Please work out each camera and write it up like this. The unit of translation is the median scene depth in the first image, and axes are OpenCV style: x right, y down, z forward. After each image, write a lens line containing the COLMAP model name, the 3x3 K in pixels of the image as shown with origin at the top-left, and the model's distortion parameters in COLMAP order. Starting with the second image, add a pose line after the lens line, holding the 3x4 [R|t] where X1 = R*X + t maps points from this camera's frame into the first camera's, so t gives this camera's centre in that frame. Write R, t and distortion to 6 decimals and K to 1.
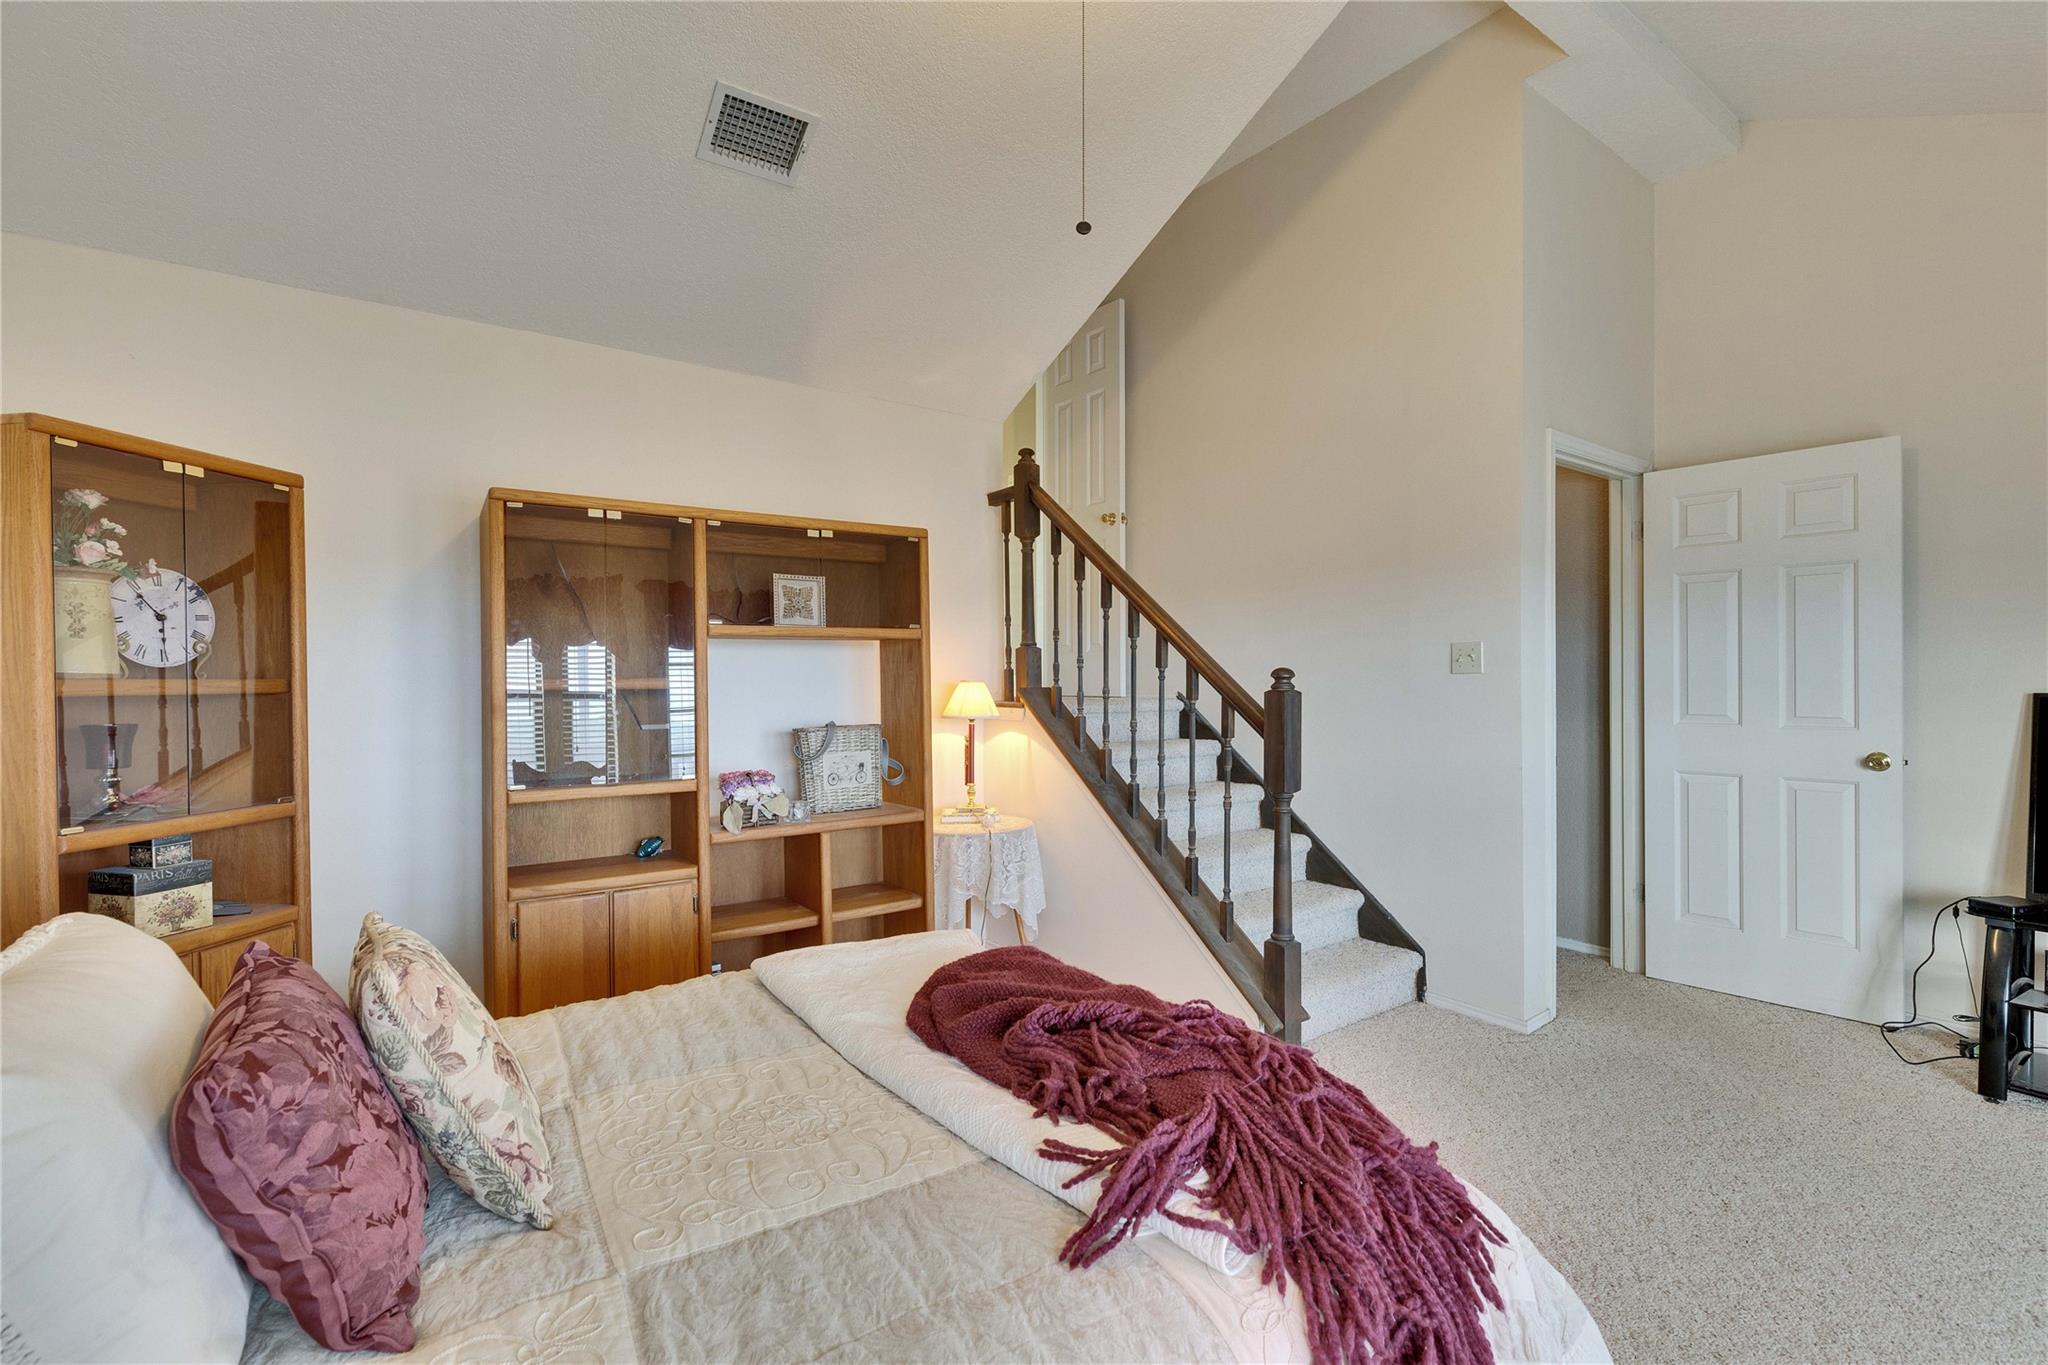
lens RADIAL K [[921.6, 0, 1024.0], [0, 921.6, 682.5], [0, 0, 1]] dist [0.001093, -0.000951]
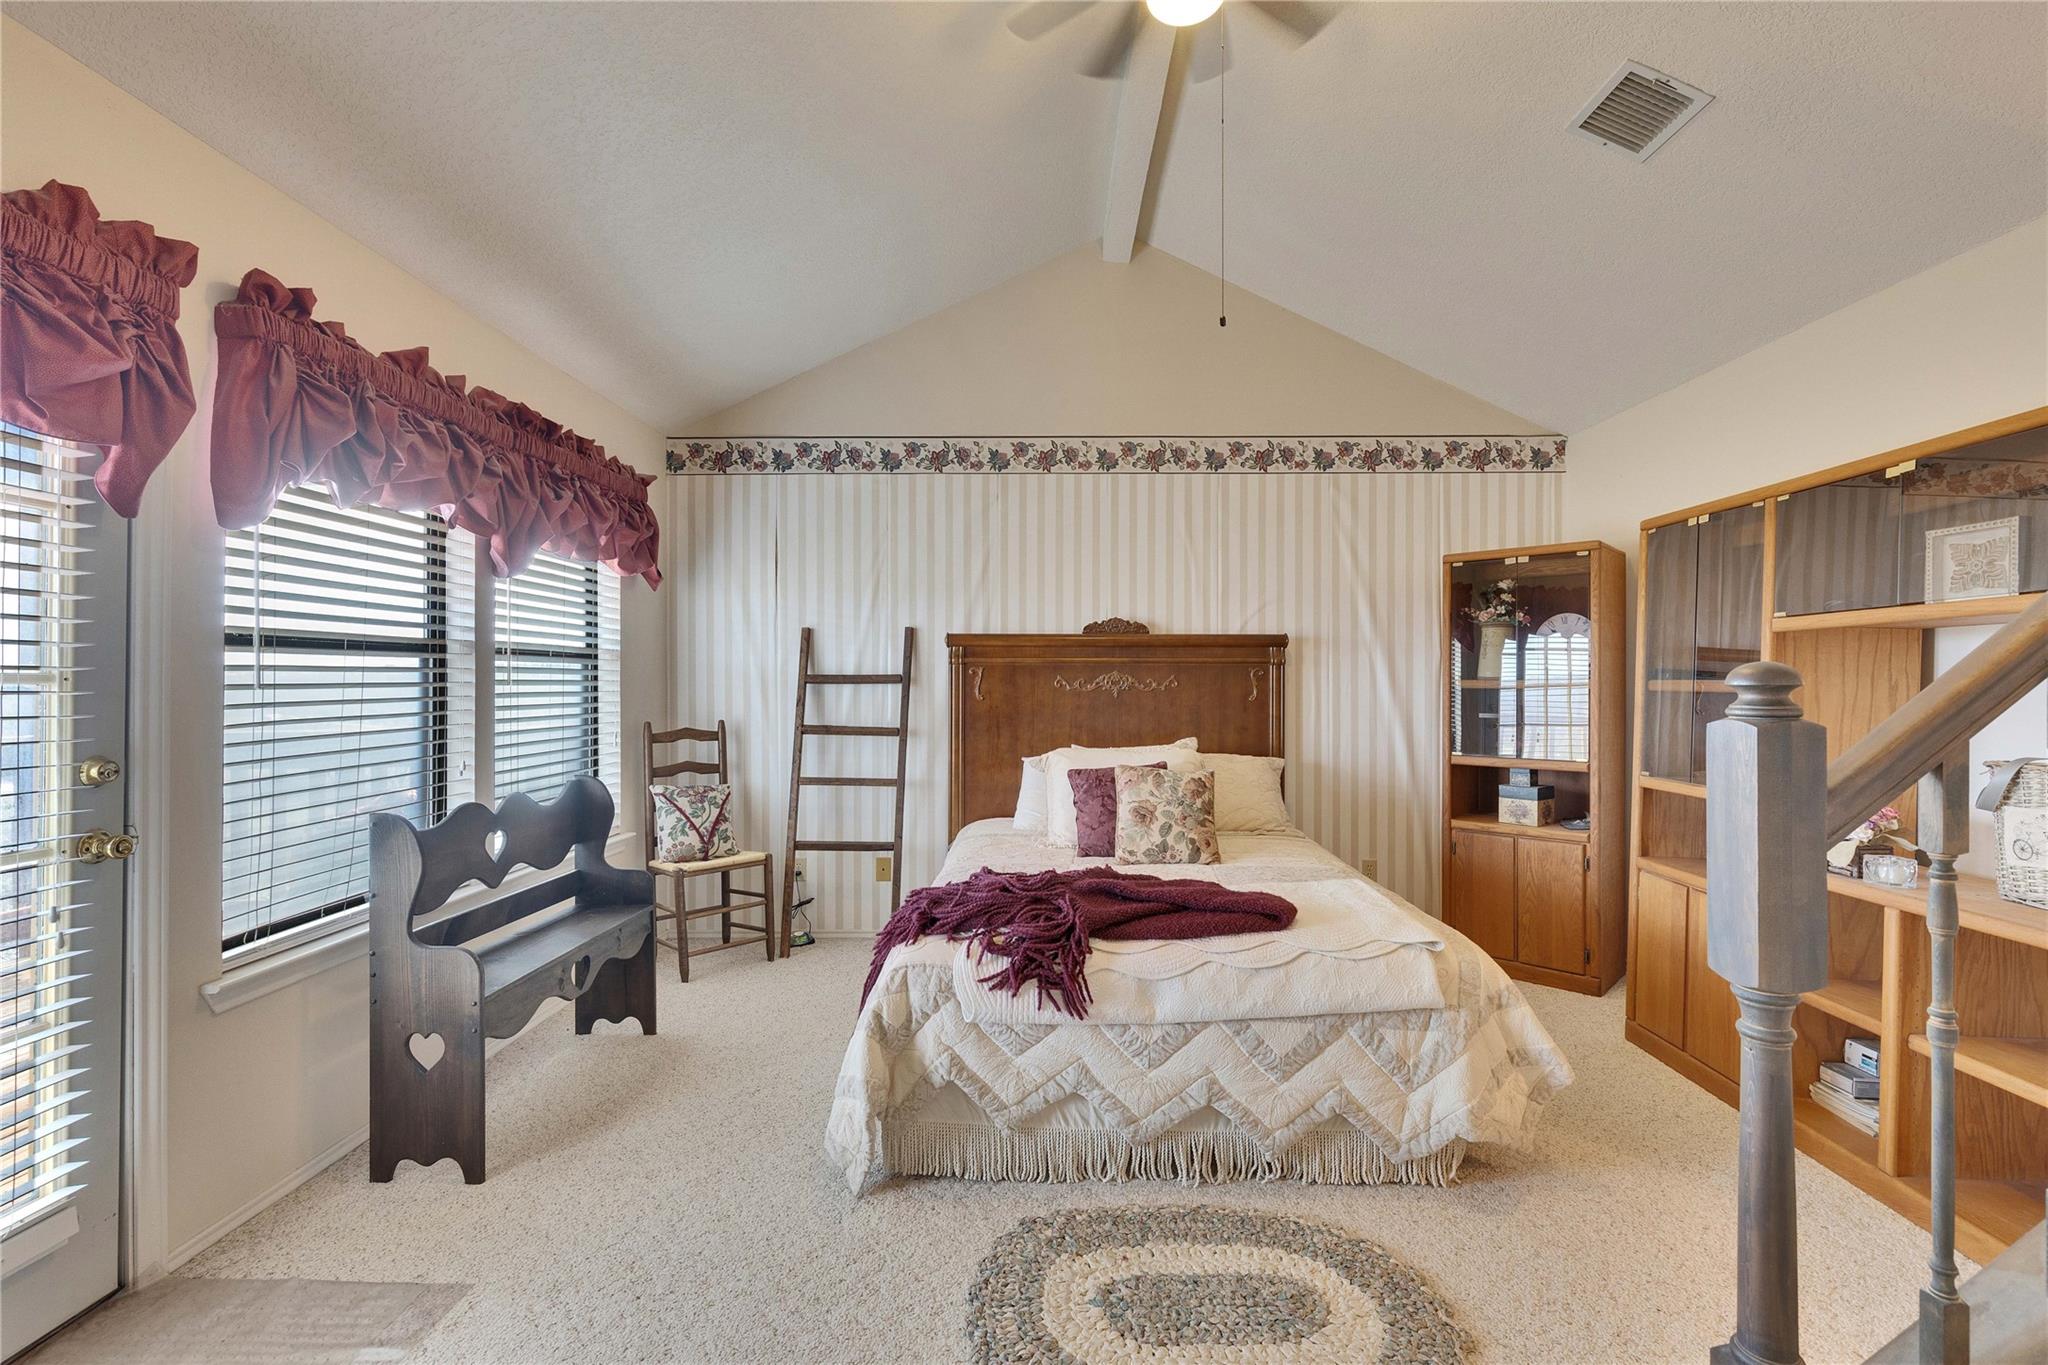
lens RADIAL K [[915.2, 0, 1024.0], [0, 915.2, 682.5], [0, 0, 1]] dist [-0.001422, -0.000453]
pose [[-0.613421, 0.007651, -0.789719, 0.738856], [-0.002013, 0.999935, 0.011251, -0.011159], [0.789753, 0.008491, -0.613366, 0.940973]]
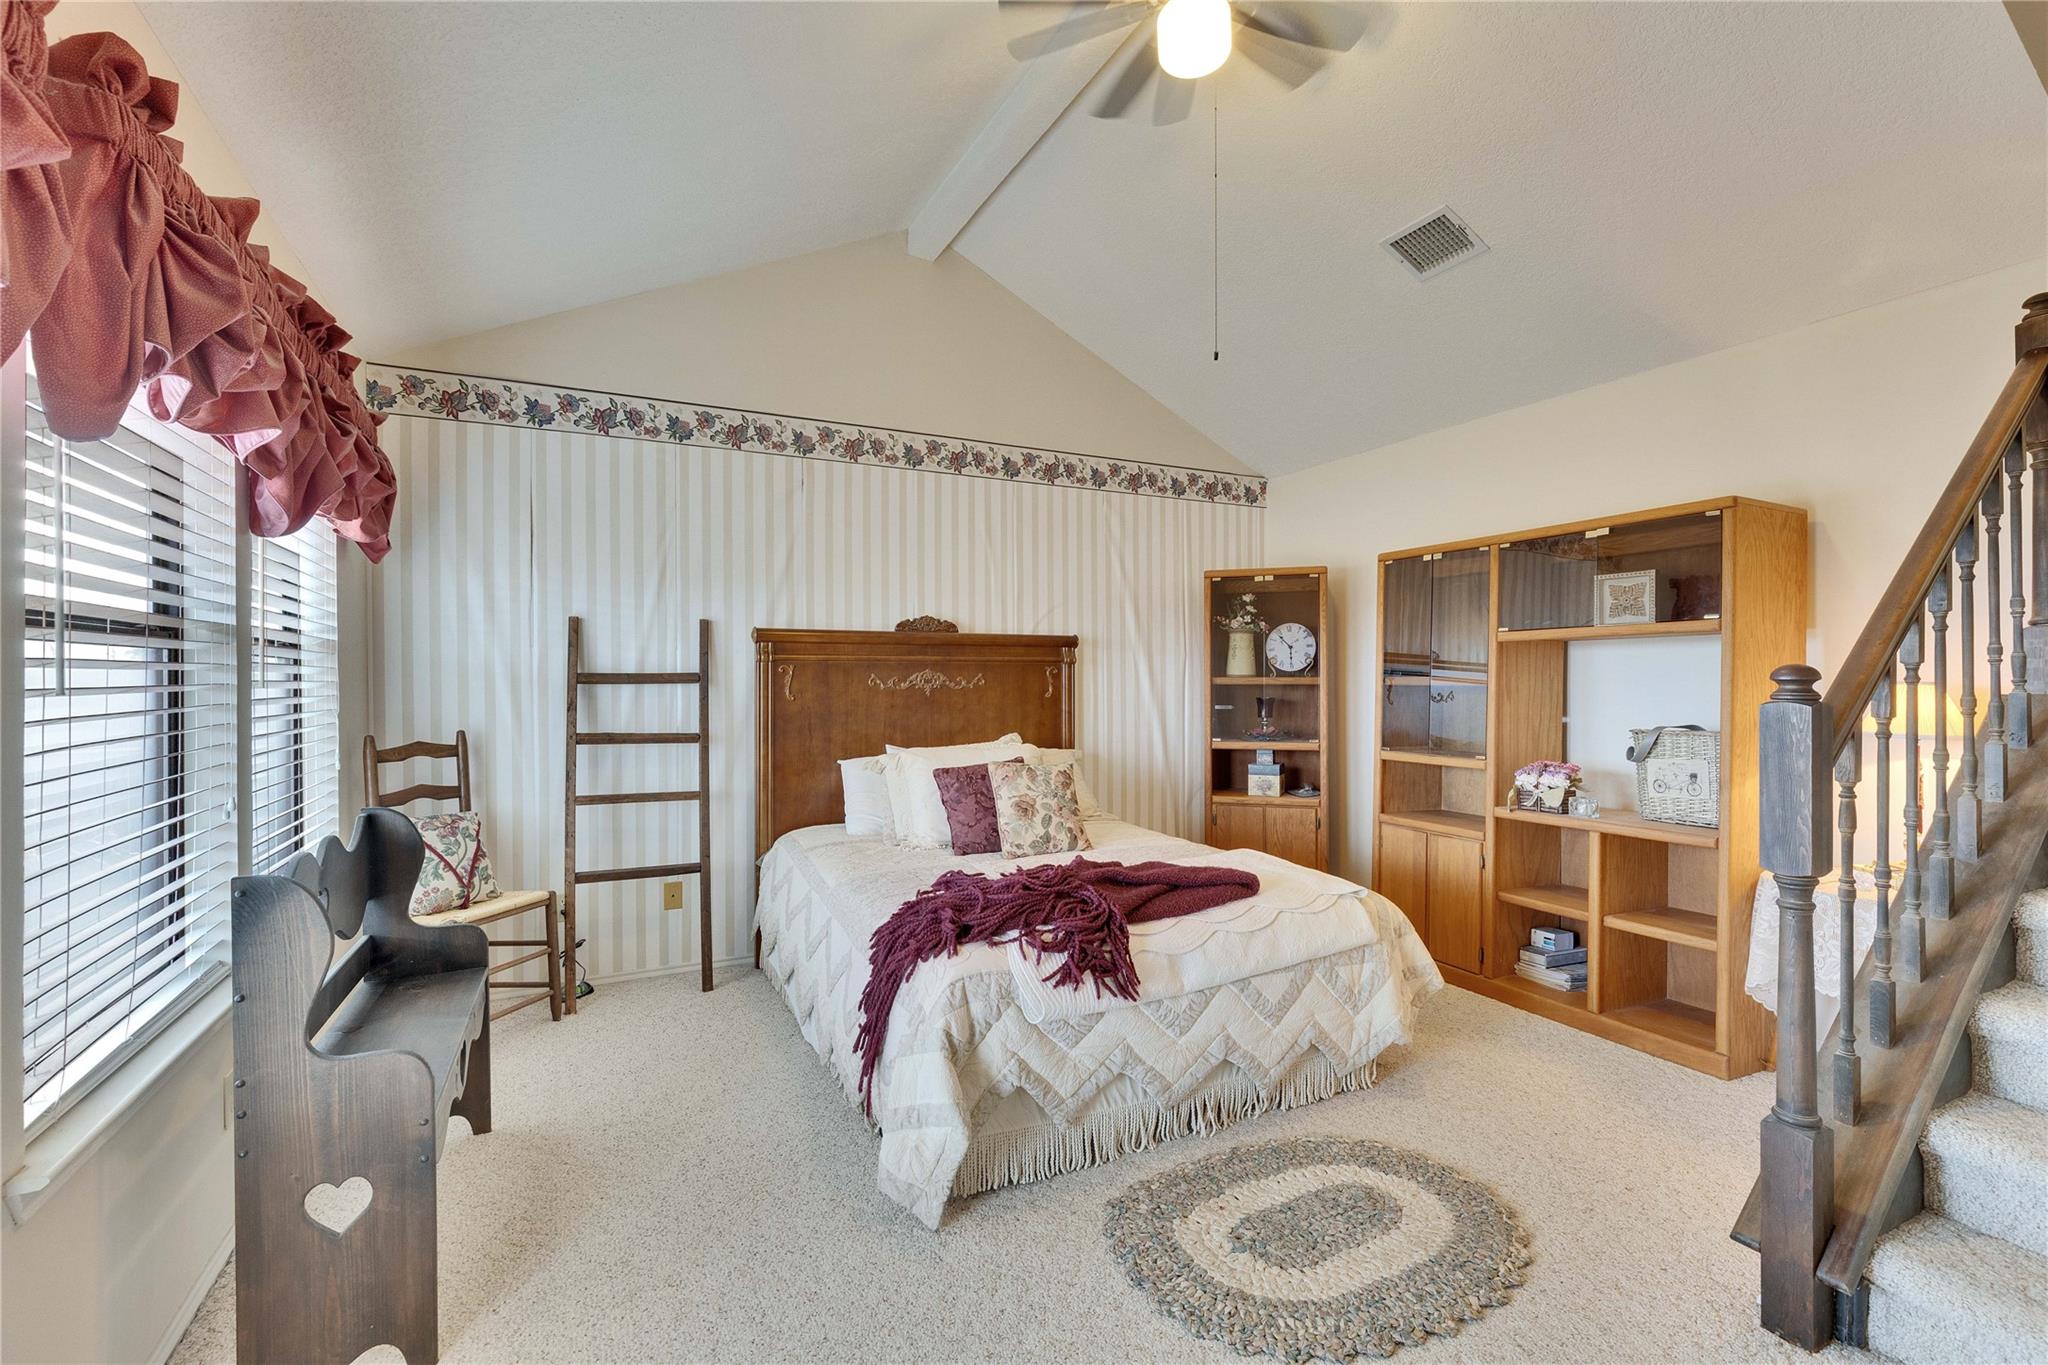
lens RADIAL K [[921.6, 0, 1024.0], [0, 921.6, 682.5], [0, 0, 1]] dist [0.001093, -0.000951]
pose [[-0.165645, 0.011281, -0.986121, 0.906655], [-0.002609, 0.999926, 0.011877, -0.010214], [0.986182, 0.004540, -0.165603, 0.575845]]
